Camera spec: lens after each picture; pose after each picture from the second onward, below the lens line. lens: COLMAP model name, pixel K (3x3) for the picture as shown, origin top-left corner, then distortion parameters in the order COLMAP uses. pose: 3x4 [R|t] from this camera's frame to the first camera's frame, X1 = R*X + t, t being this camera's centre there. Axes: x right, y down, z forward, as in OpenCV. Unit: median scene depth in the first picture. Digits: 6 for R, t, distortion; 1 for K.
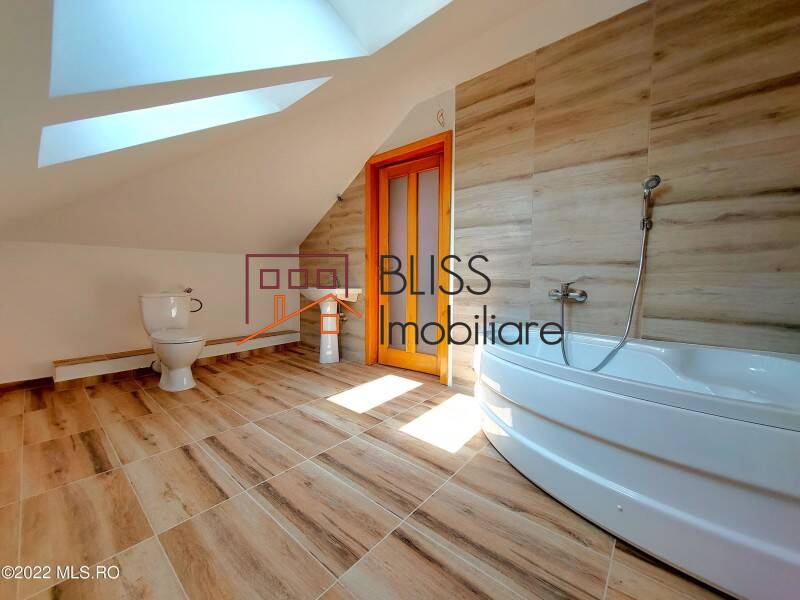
lens RADIAL K [[322.5, 0, 398.9], [0, 322.5, 300.5], [0, 0, 1]] dist [0.000728, 0.000075]
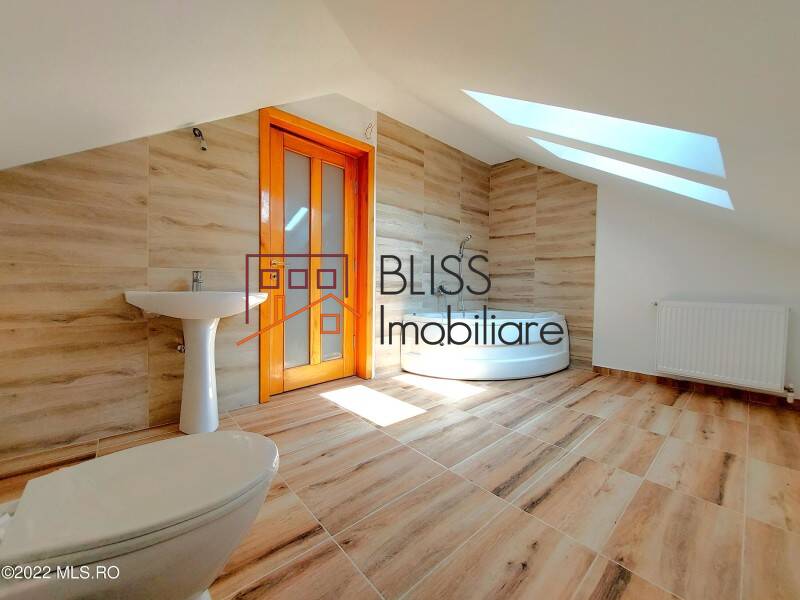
lens RADIAL K [[322.5, 0, 398.9], [0, 322.5, 300.5], [0, 0, 1]] dist [0.000728, 0.000075]
pose [[0.117080, -0.046575, 0.992030, -1.285570], [0.054509, 0.997695, 0.040408, -0.052237], [-0.991625, 0.049344, 0.119349, 1.084361]]
